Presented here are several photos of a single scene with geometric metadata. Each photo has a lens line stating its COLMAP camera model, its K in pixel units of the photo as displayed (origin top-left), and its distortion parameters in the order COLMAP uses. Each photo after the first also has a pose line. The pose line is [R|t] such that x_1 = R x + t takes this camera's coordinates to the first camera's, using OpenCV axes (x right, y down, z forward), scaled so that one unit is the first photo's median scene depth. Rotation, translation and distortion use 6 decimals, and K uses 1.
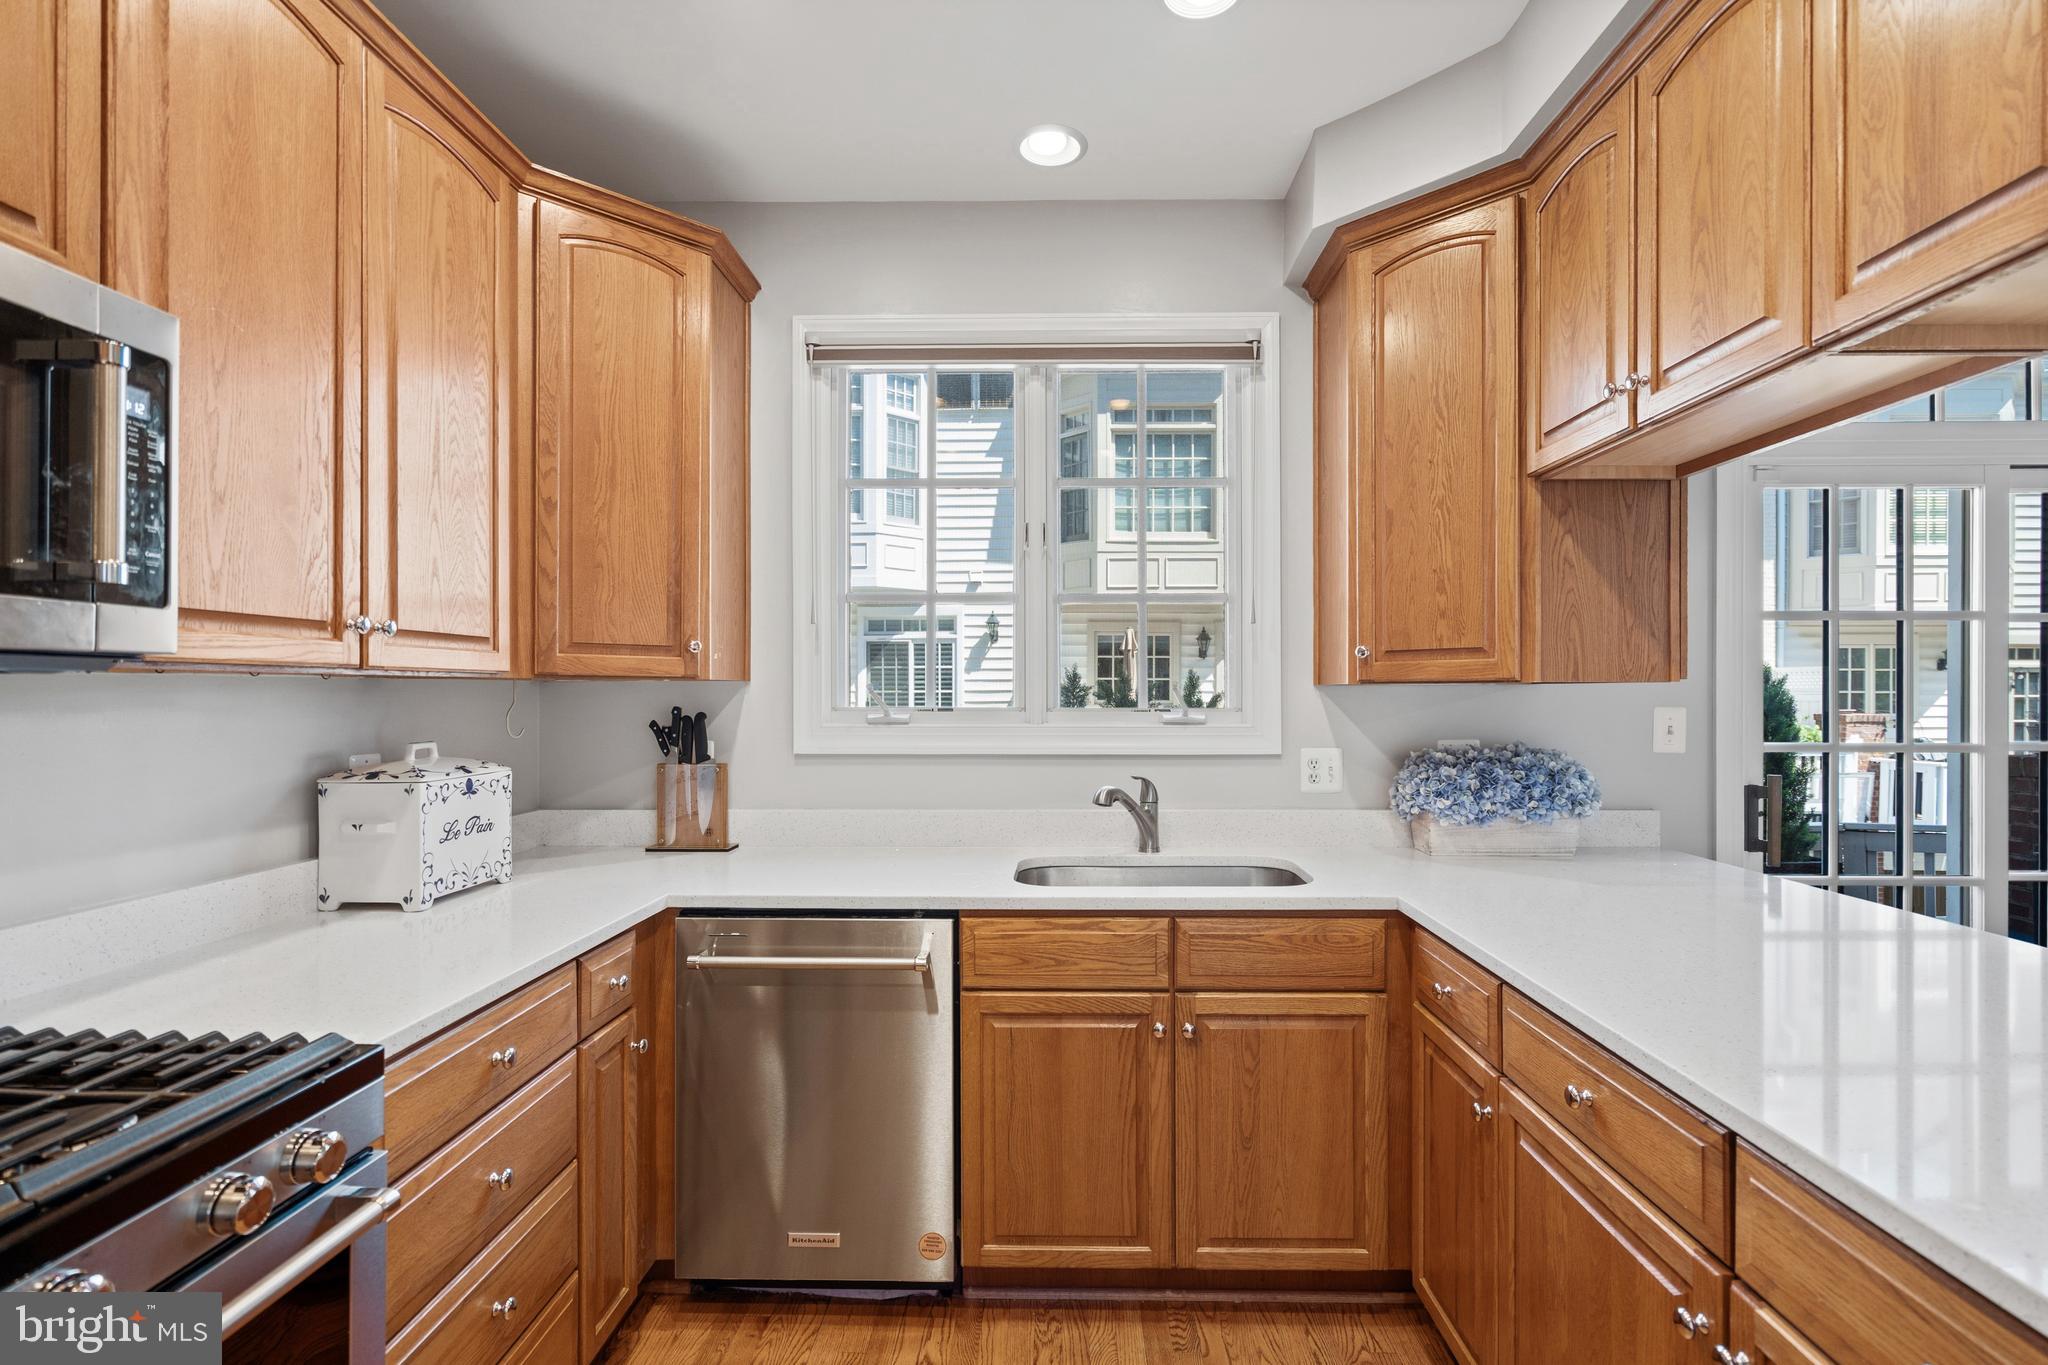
lens RADIAL K [[939.9, 0, 1041.9], [0, 939.9, 697.8], [0, 0, 1]] dist [-0.002953, 0.000394]
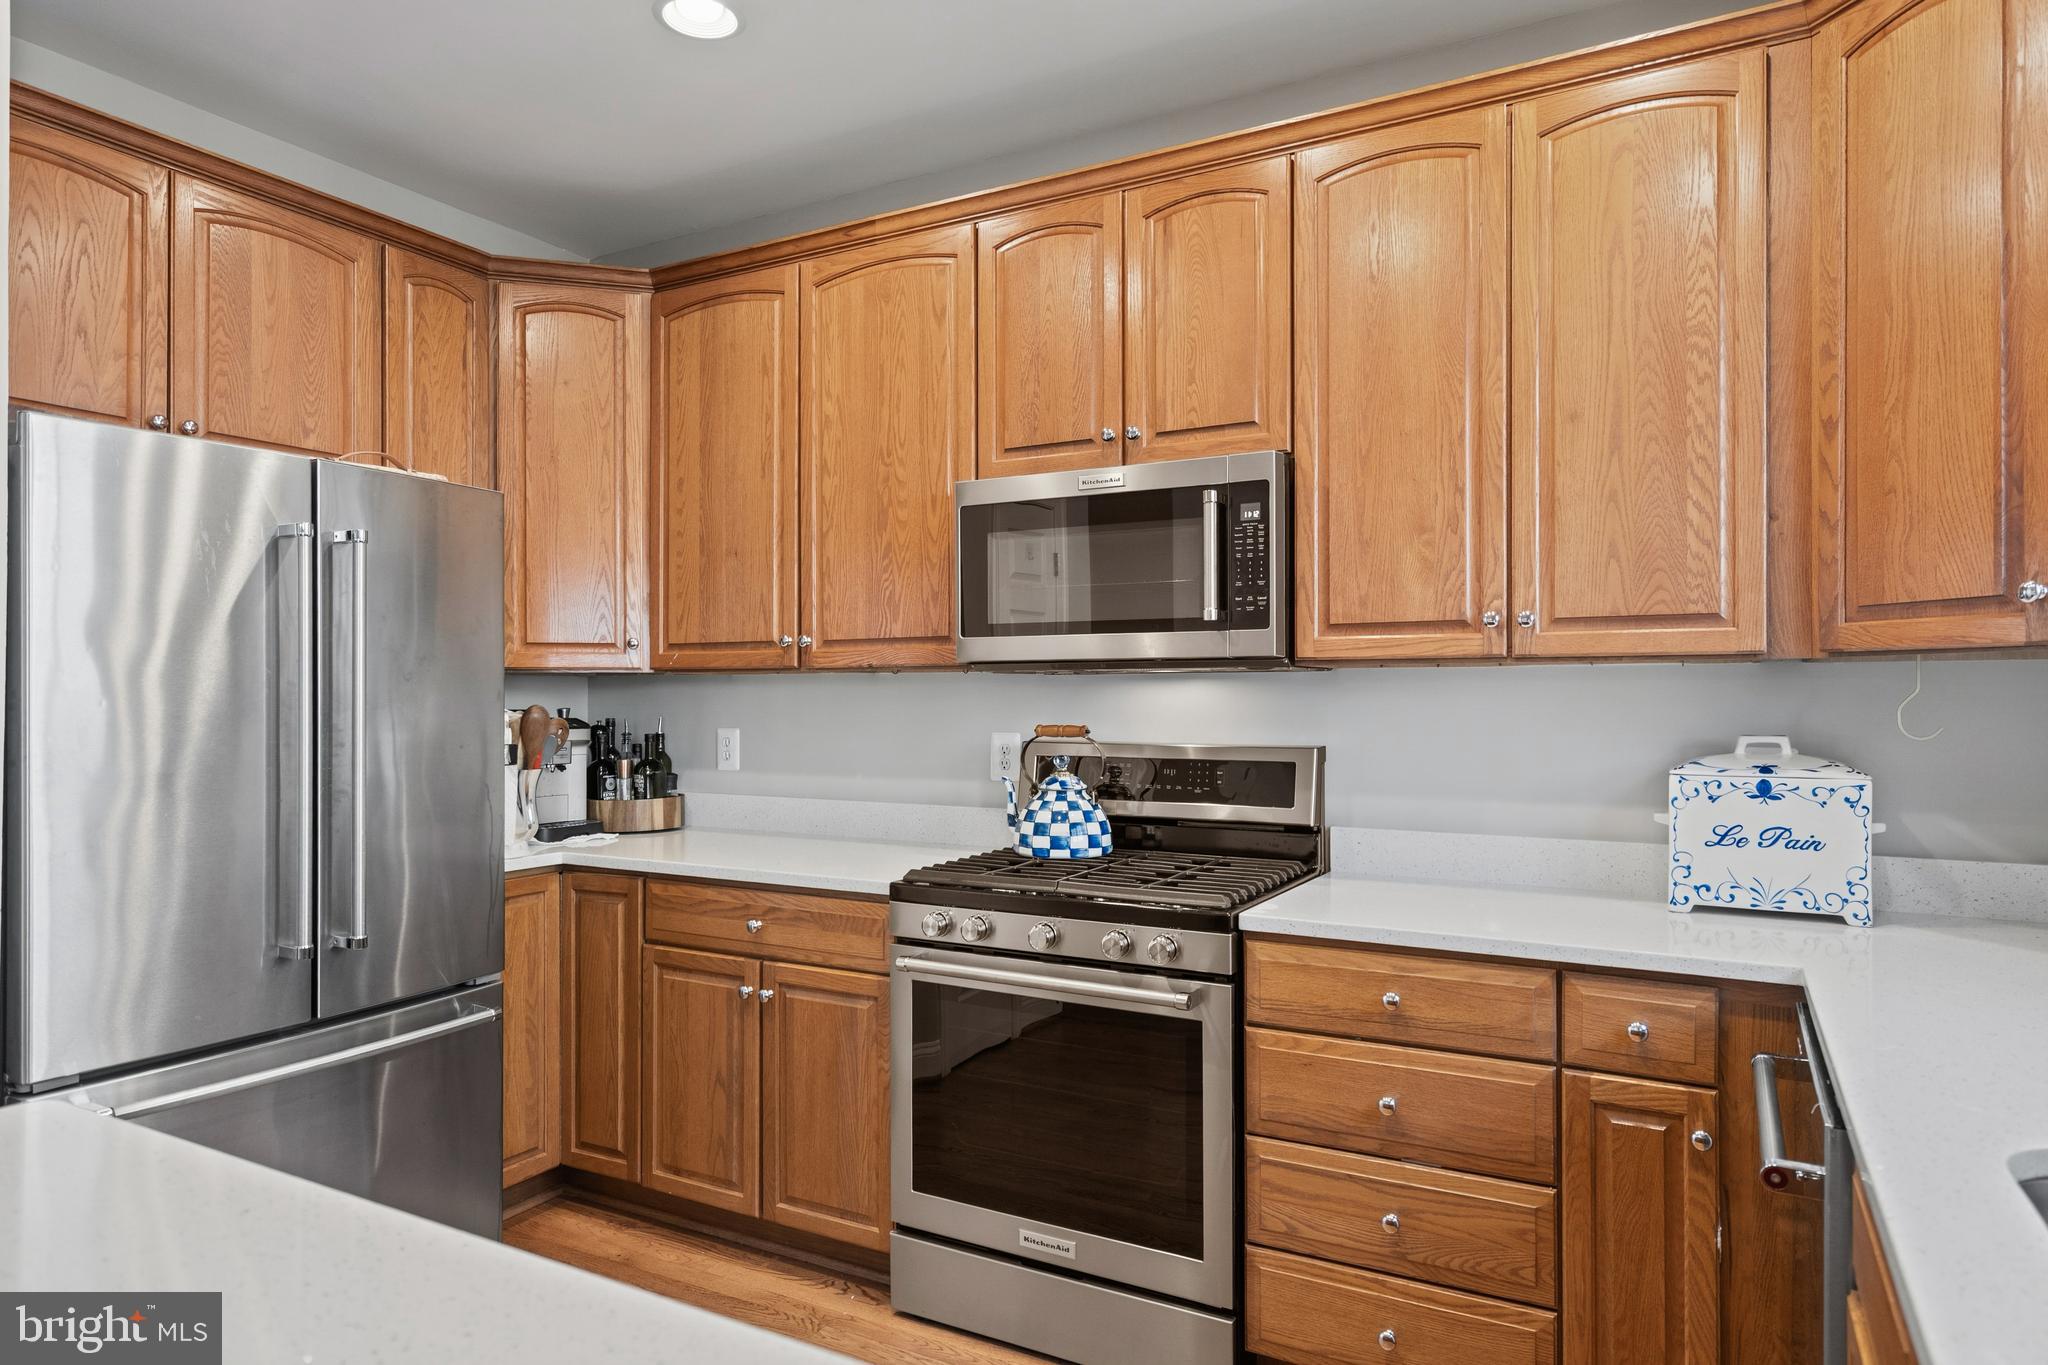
lens RADIAL K [[1219.5, 0, 1026.3], [0, 1219.5, 689.9], [0, 0, 1]] dist [0.001728, 0.001363]
pose [[-0.467492, -0.006116, -0.883976, 0.650948], [-0.005865, 0.999976, -0.003817, 0.013265], [0.883978, 0.003400, -0.467517, 0.907586]]
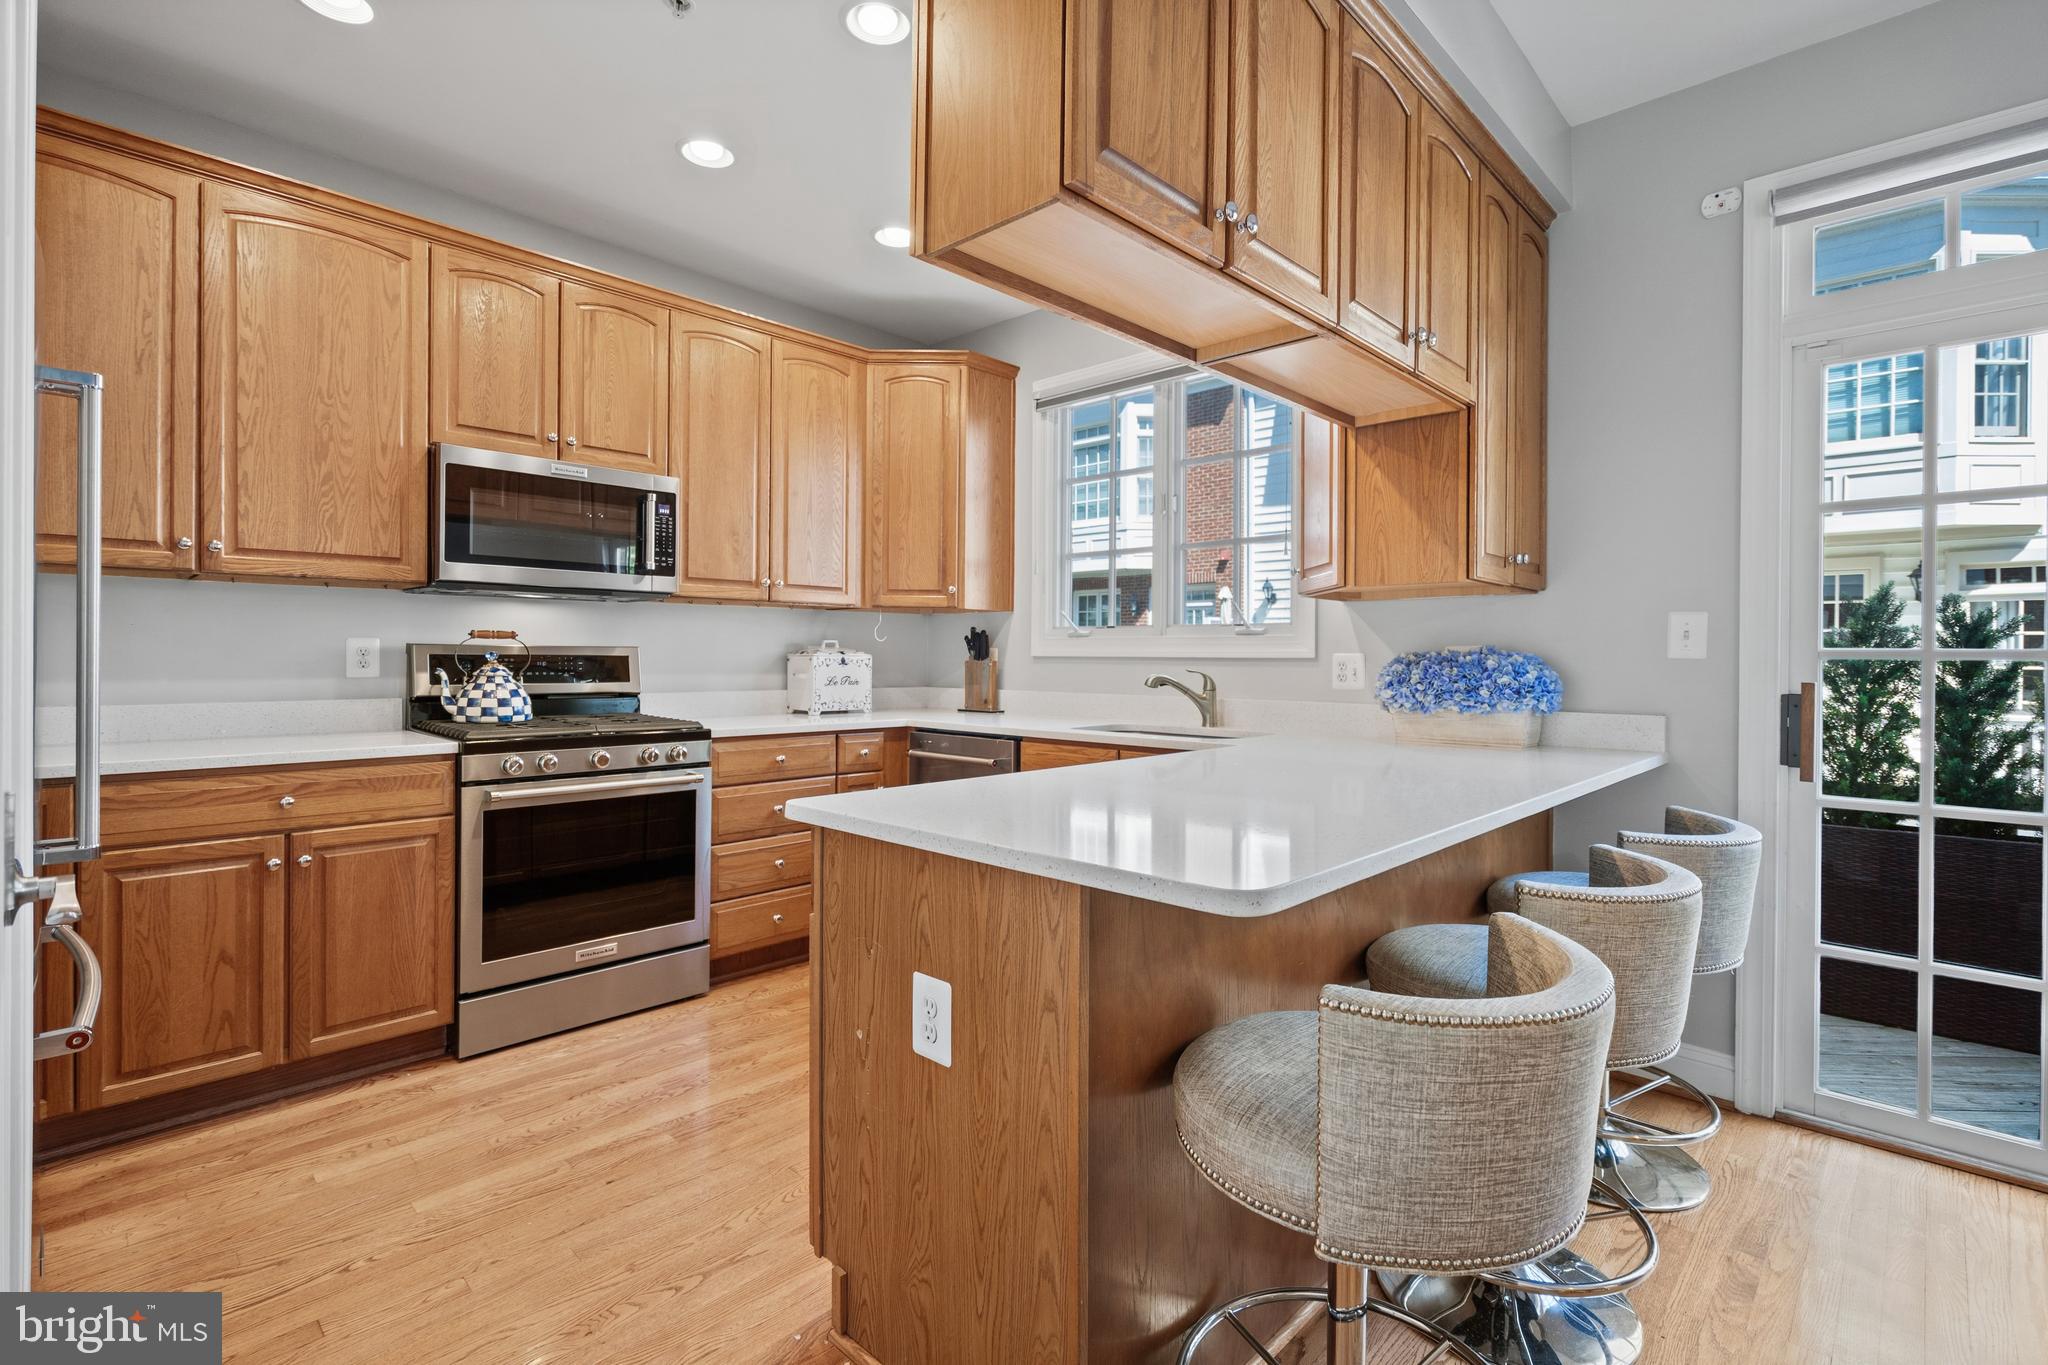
lens RADIAL K [[939.9, 0, 1022.4], [0, 939.9, 661.4], [0, 0, 1]] dist [-0.002953, 0.000394]
pose [[0.734990, 0.008063, -0.678030, 1.053048], [-0.010356, 0.999946, 0.000665, 0.088117], [0.677999, 0.006532, 0.735034, -0.241669]]
